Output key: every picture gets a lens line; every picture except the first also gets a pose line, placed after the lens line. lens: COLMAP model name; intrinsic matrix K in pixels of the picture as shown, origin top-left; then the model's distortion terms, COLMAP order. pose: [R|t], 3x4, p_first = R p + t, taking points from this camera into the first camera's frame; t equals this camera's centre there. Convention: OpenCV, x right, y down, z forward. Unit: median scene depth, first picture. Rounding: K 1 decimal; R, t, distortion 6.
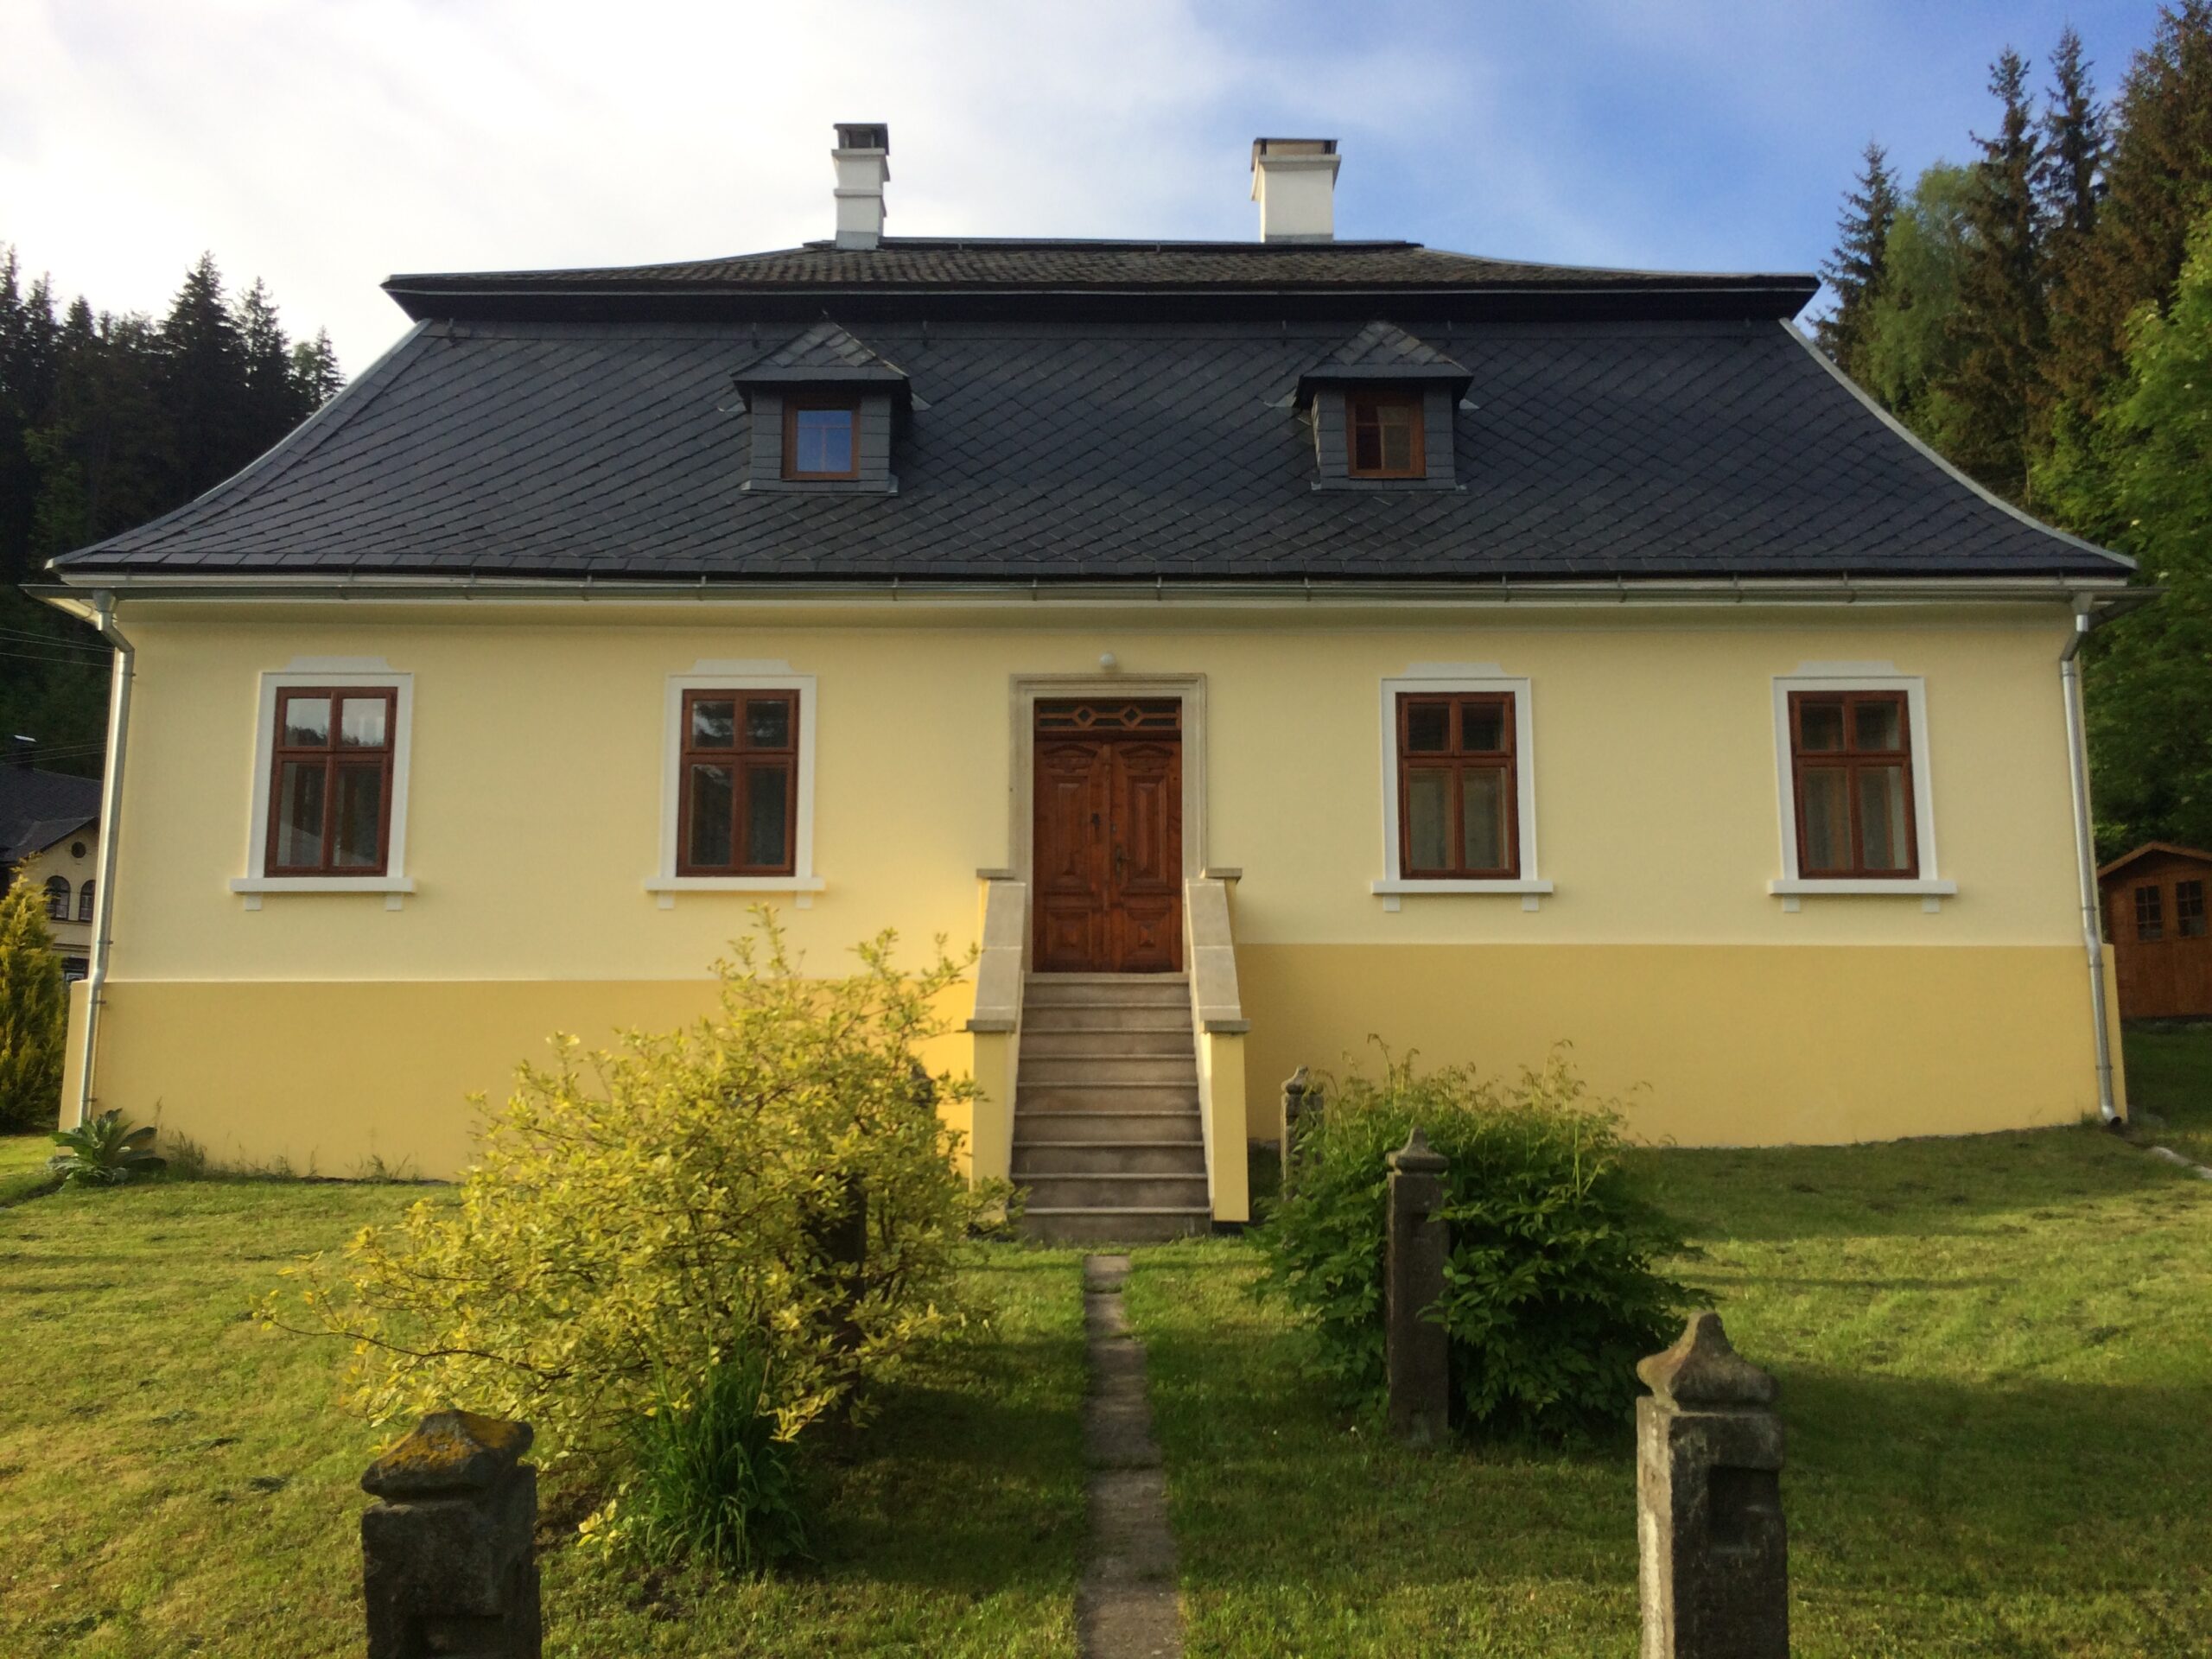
lens RADIAL K [[1884.0, 0, 1098.1], [0, 1884.0, 821.1], [0, 0, 1]] dist [0.102134, -0.125178]
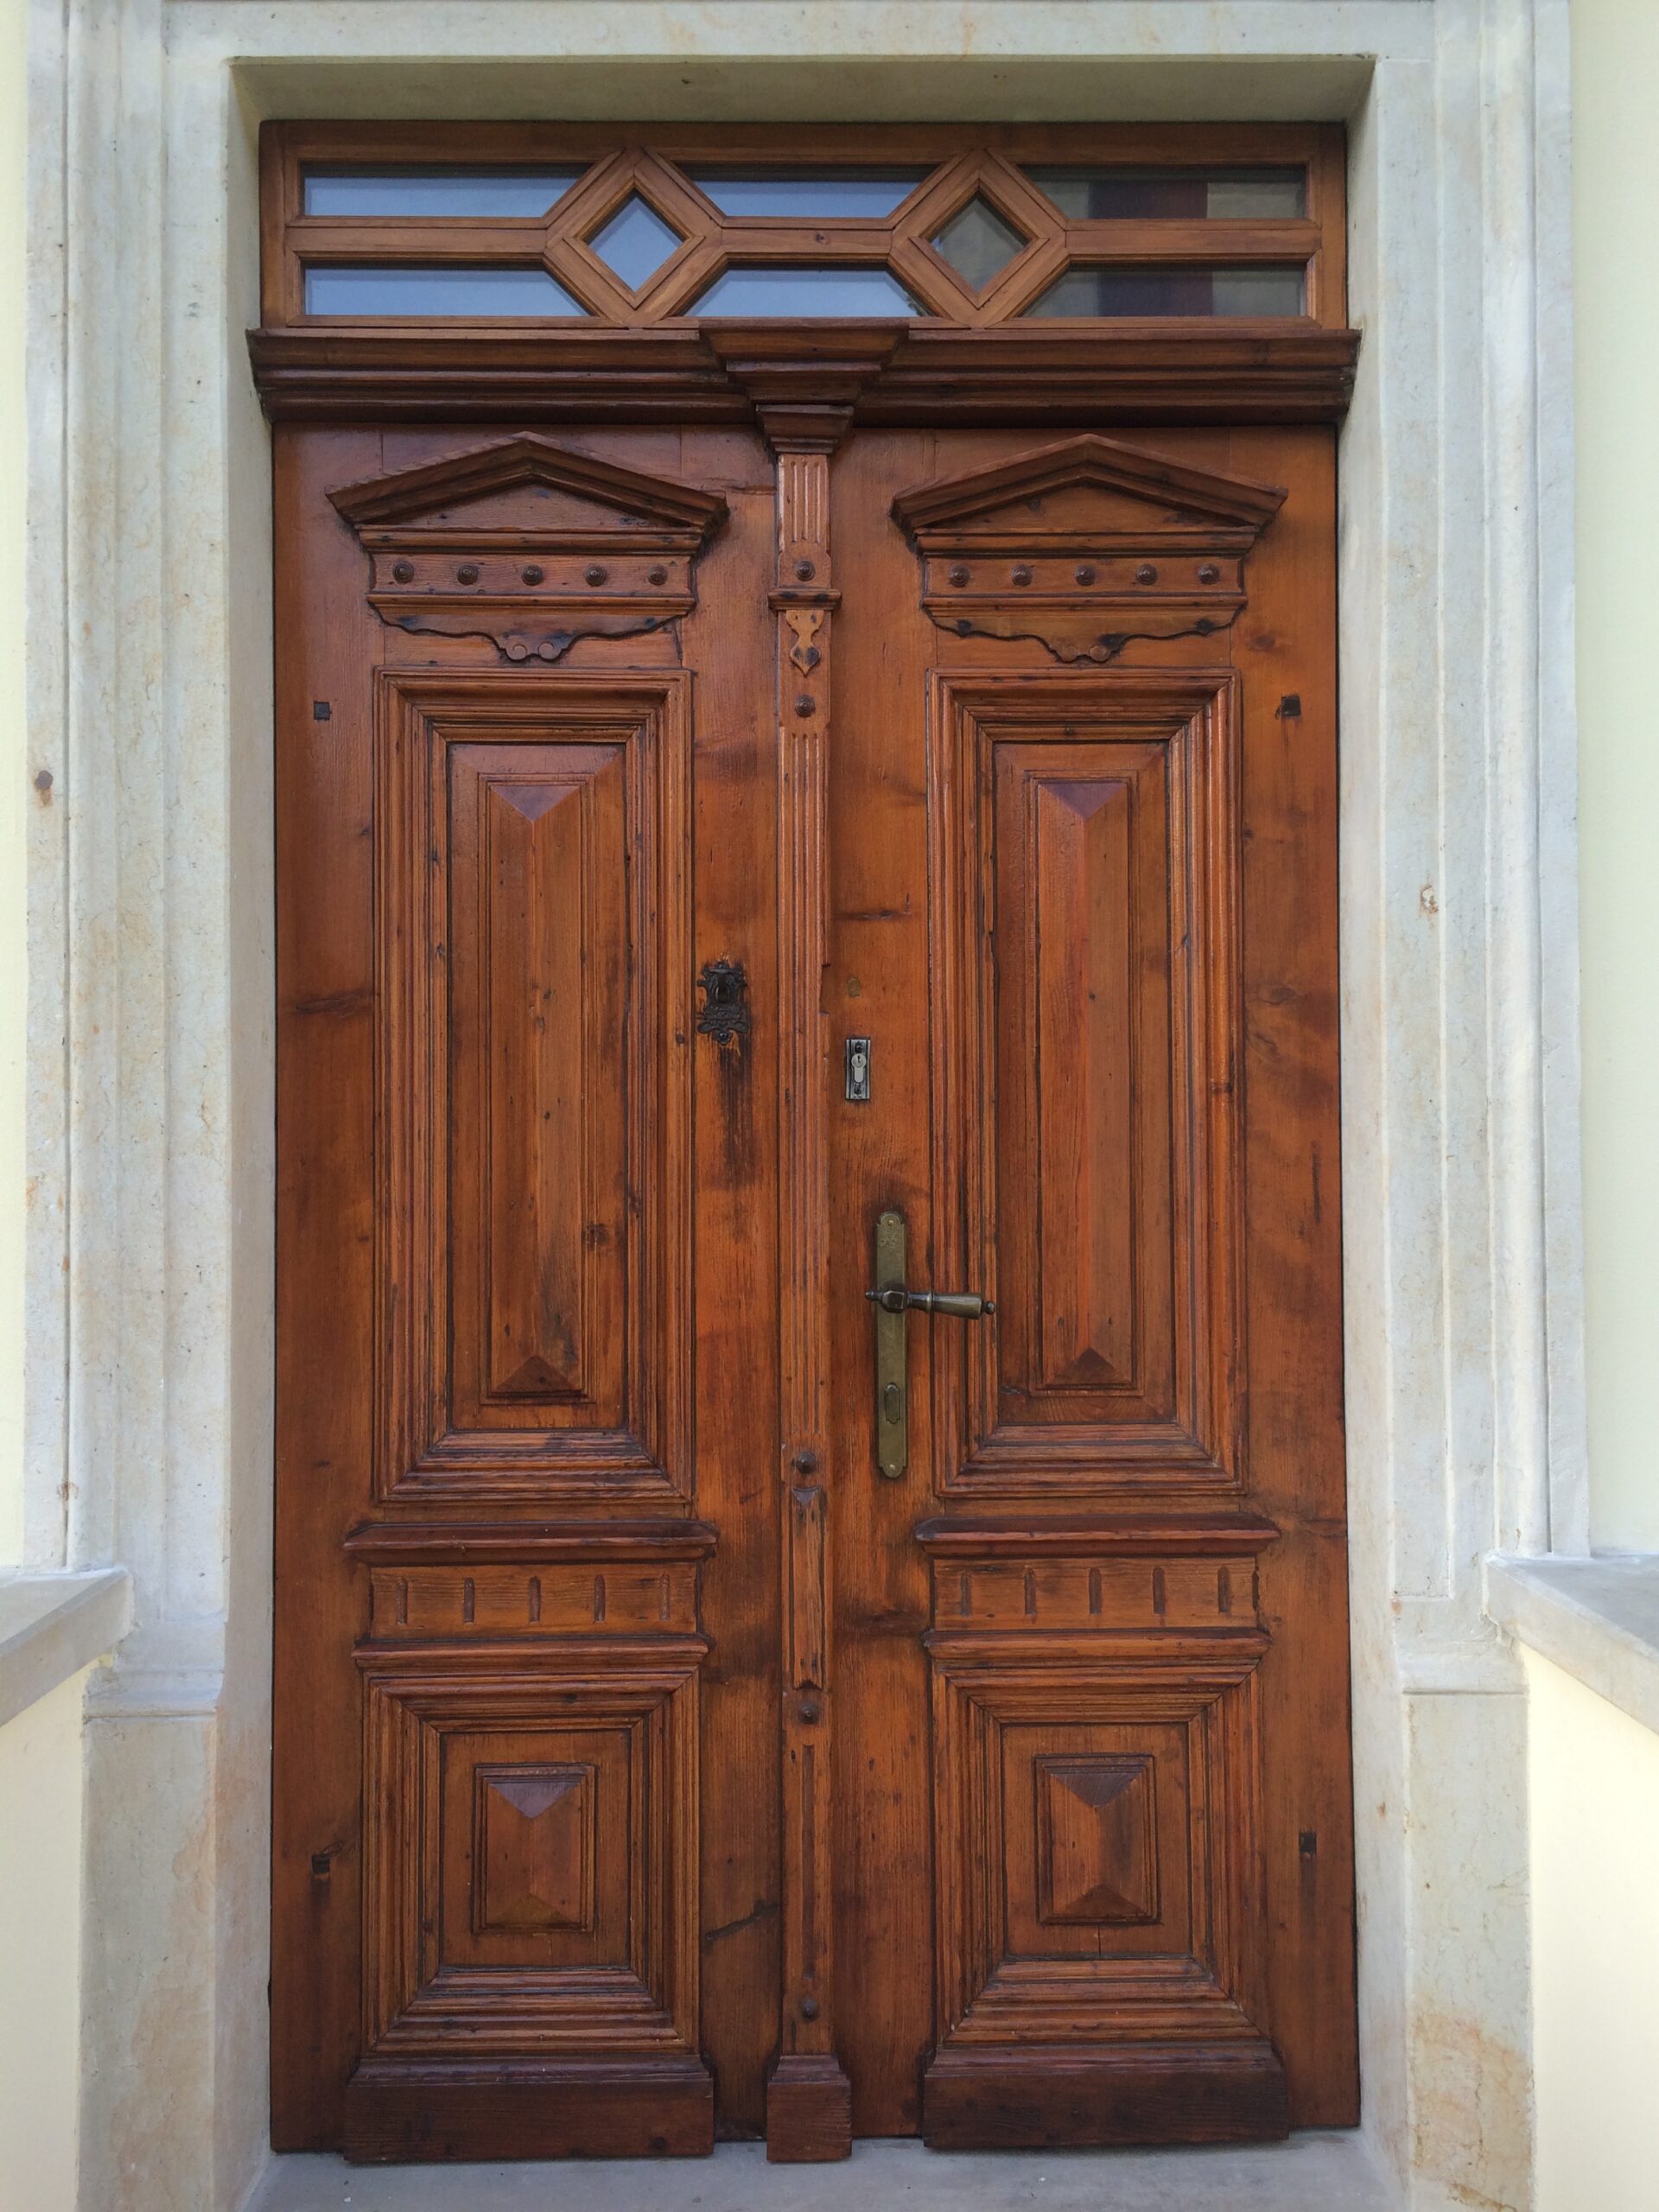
lens RADIAL K [[1884.0, 0, 849.7], [0, 1884.0, 1104.5], [0, 0, 1]] dist [0.102134, -0.125178]
pose [[0.999837, -0.005146, 0.017331, 0.006080], [0.002894, 0.991822, 0.127594, -0.012734], [-0.017845, -0.127523, 0.991675, 0.951963]]
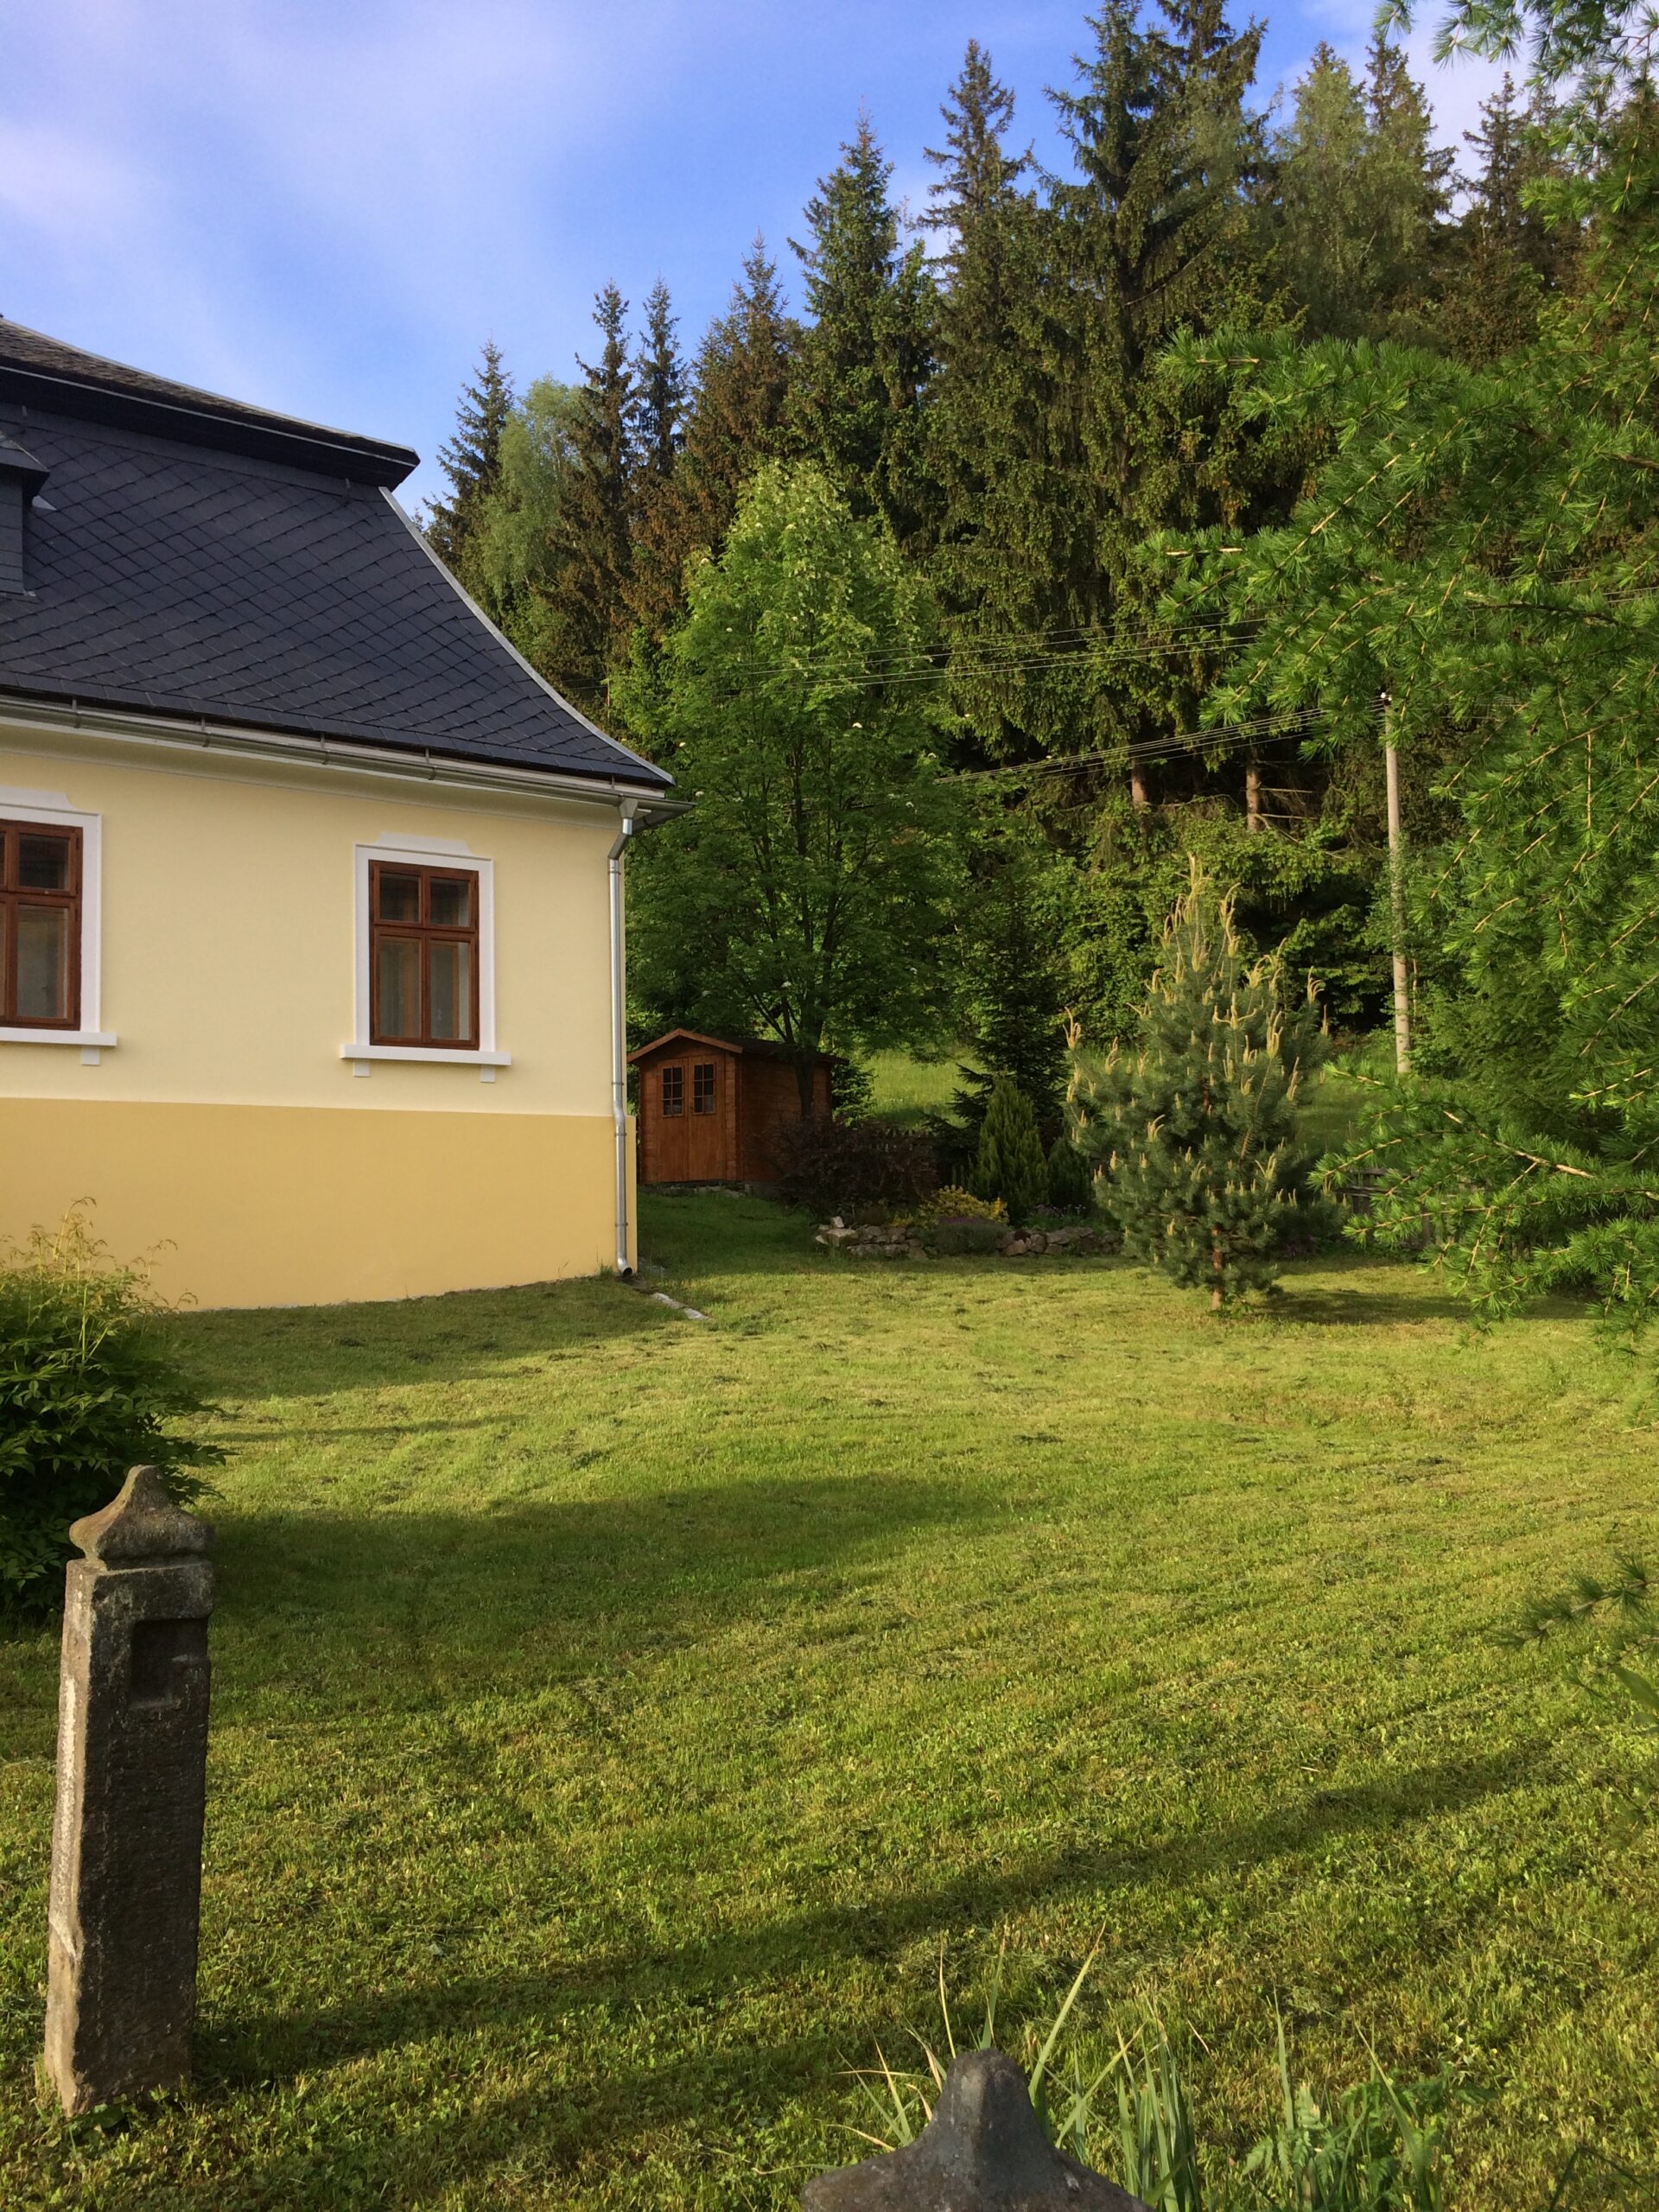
lens RADIAL K [[1895.9, 0, 851.3], [0, 1895.9, 1114.4], [0, 0, 1]] dist [0.091548, -0.110414]
pose [[0.832334, 0.028665, 0.553532, 0.018430], [-0.065505, 0.996750, 0.046881, 0.002768], [-0.550389, -0.075280, 0.831507, 0.002753]]
